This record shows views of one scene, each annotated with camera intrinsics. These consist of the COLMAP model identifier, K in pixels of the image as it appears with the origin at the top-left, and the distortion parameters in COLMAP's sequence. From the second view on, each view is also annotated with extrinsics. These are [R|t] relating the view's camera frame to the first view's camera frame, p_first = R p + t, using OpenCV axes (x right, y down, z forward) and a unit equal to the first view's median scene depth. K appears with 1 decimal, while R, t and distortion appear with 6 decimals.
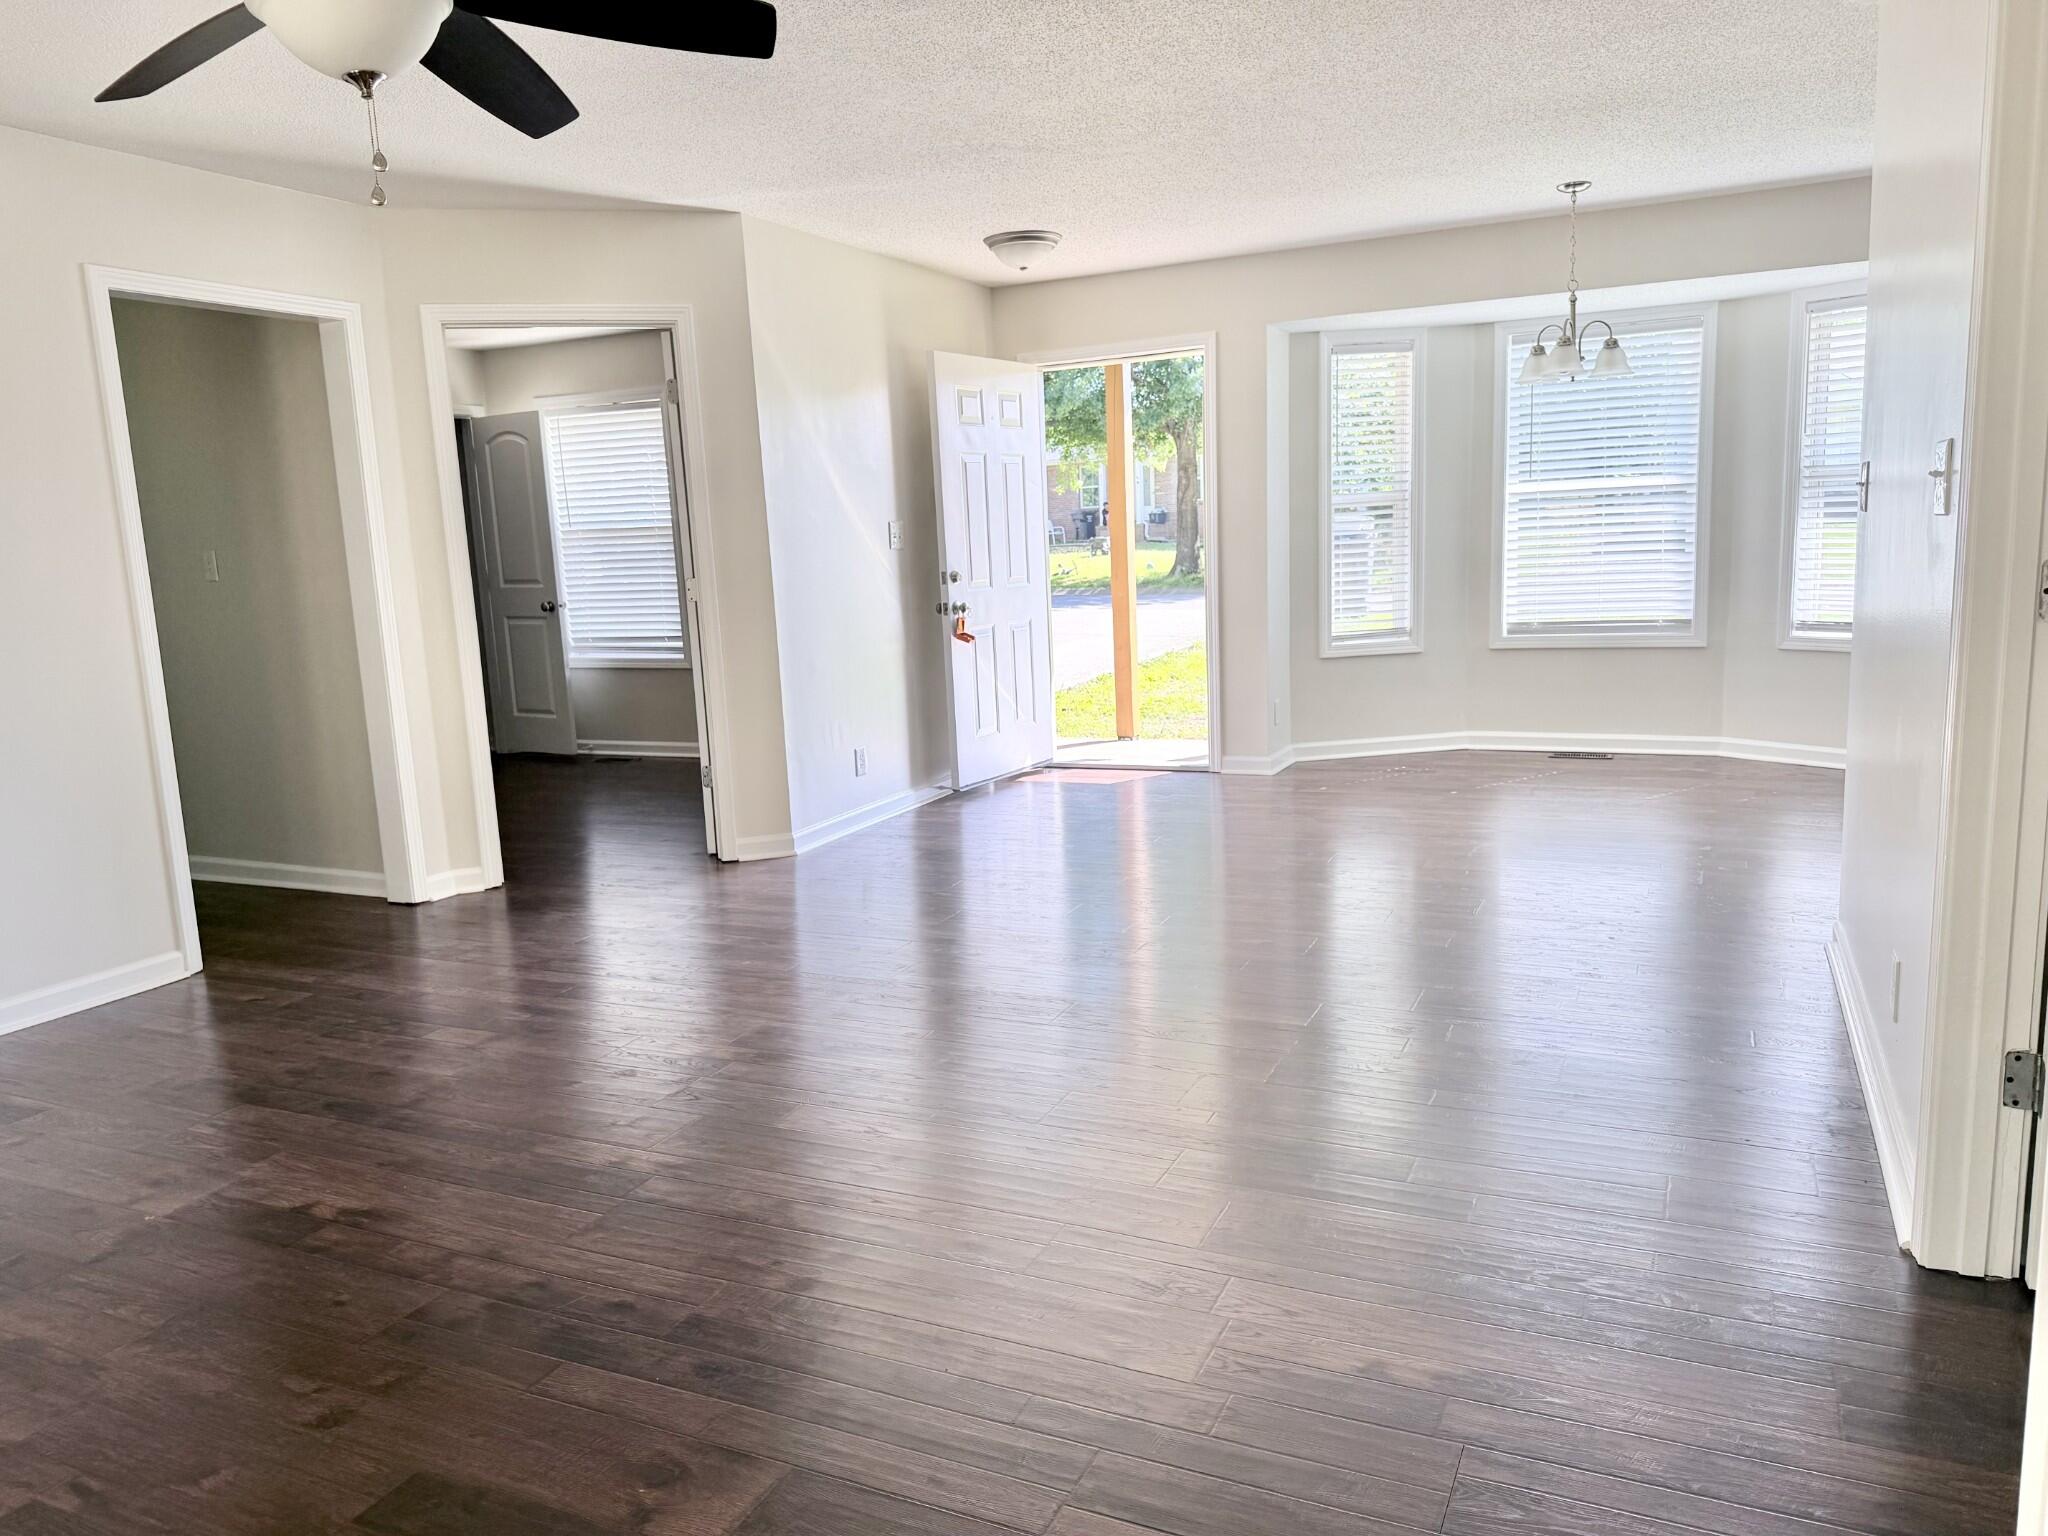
lens RADIAL K [[1459.9, 0, 1024.0], [0, 1459.9, 768.0], [0, 0, 1]] dist [0.010210, 0.001176]
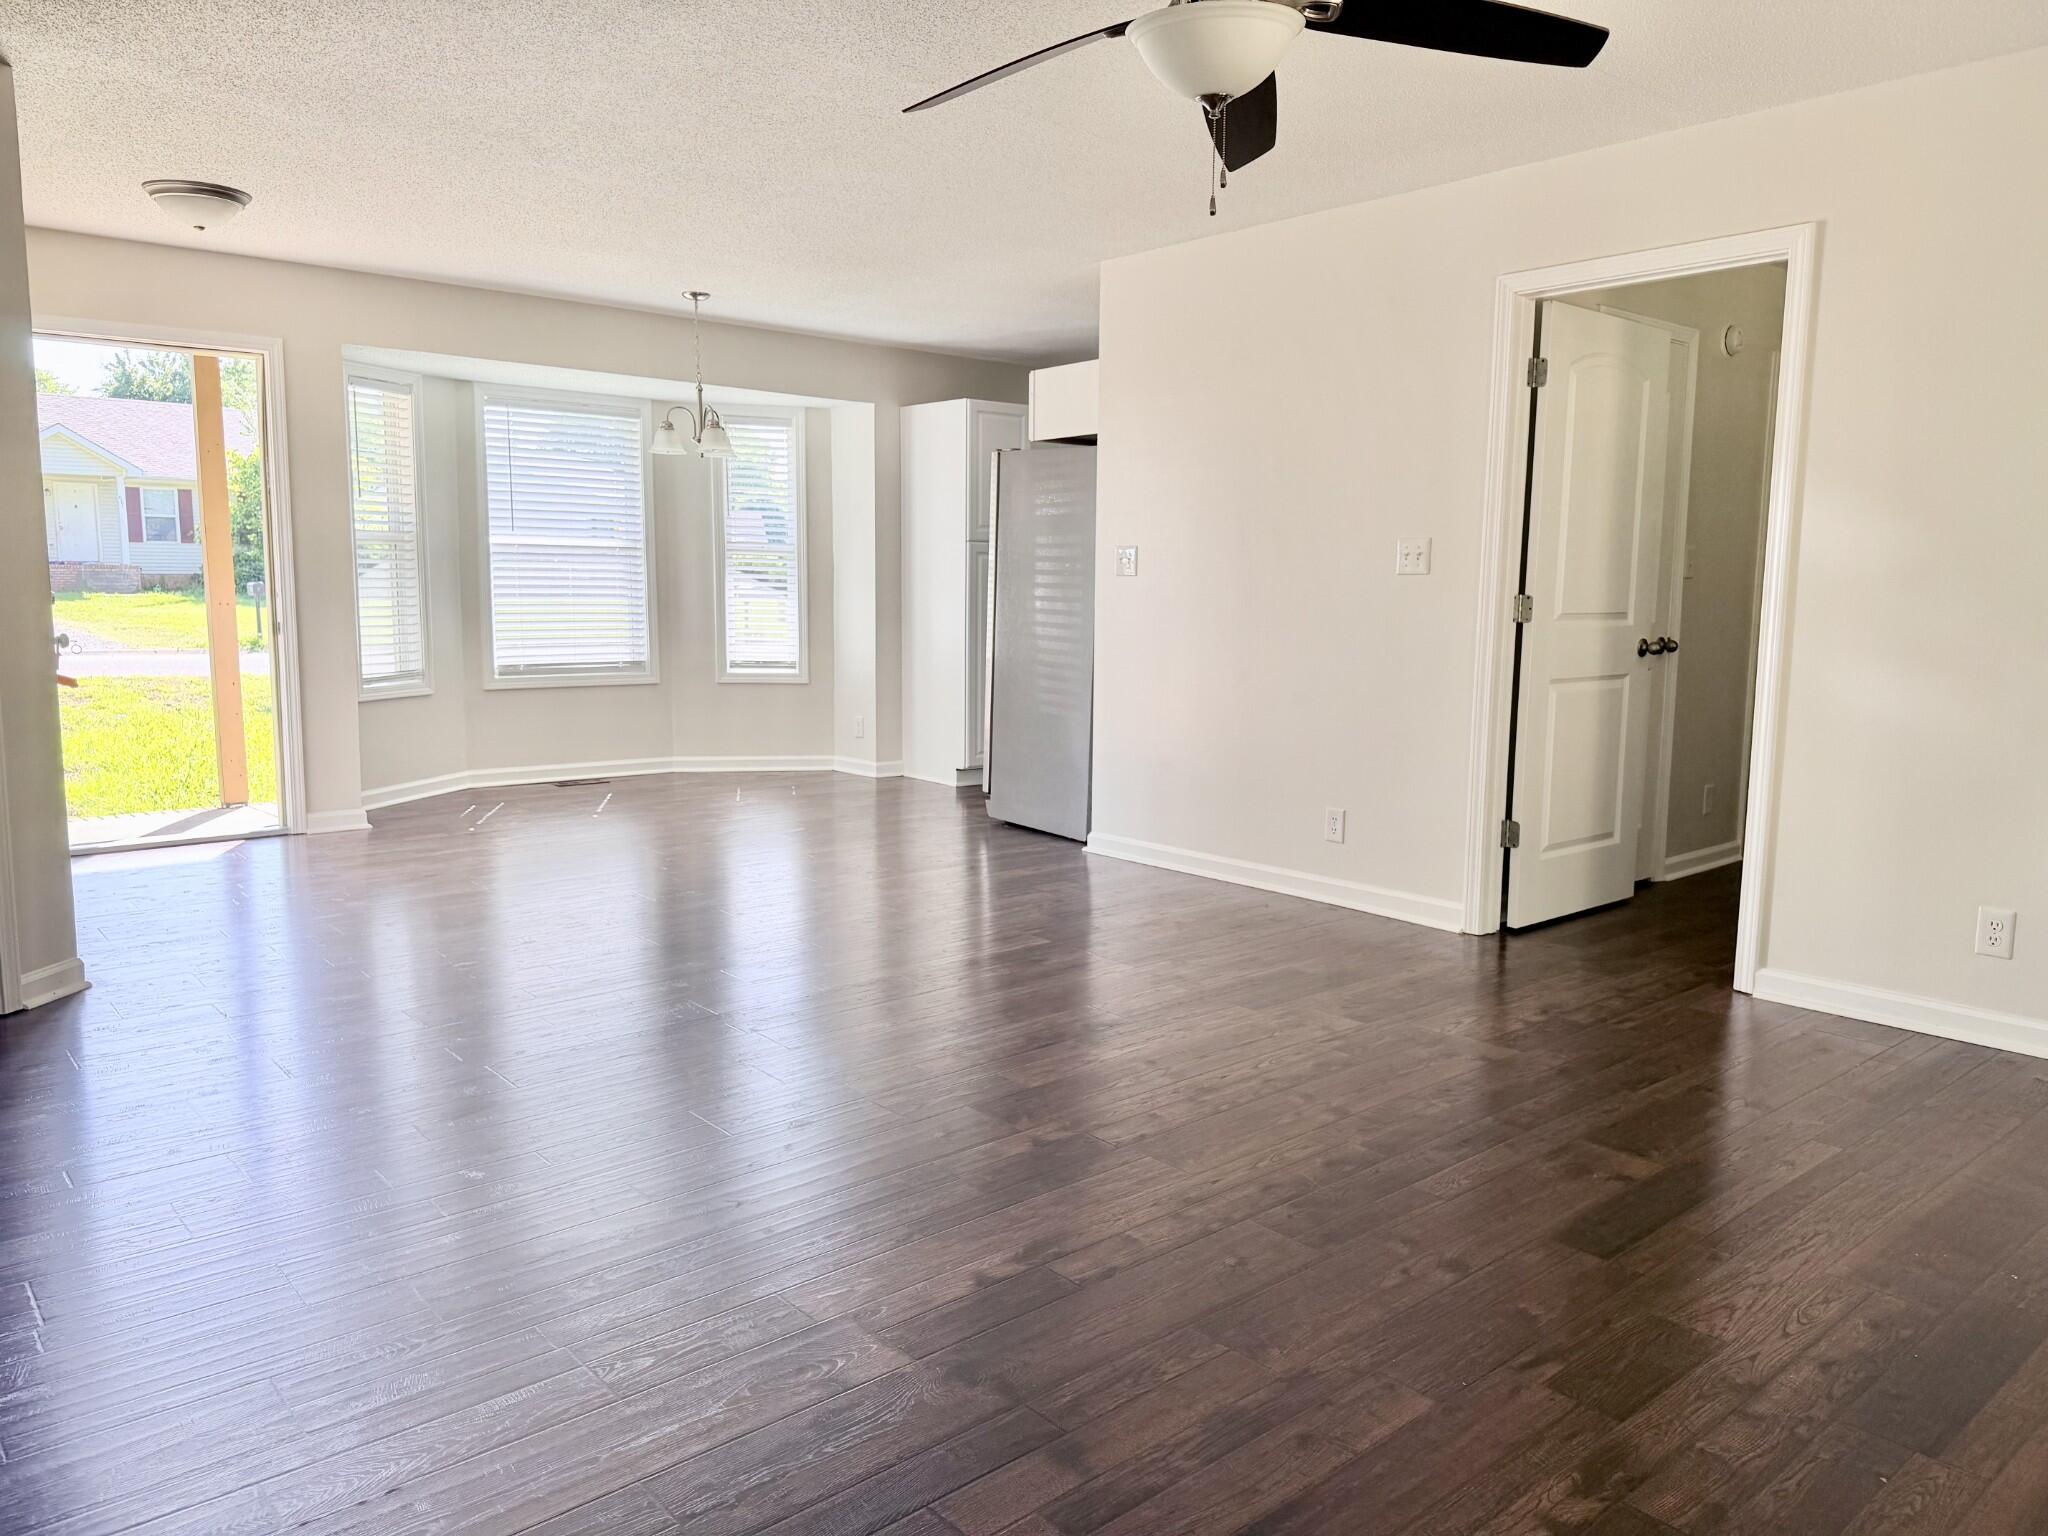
lens RADIAL K [[1459.9, 0, 1024.0], [0, 1459.9, 768.0], [0, 0, 1]] dist [0.010210, 0.001176]
pose [[0.405497, -0.066465, 0.911677, -0.505307], [0.110980, 0.993555, 0.023072, -0.007980], [-0.907334, 0.091822, 0.410260, 0.236869]]
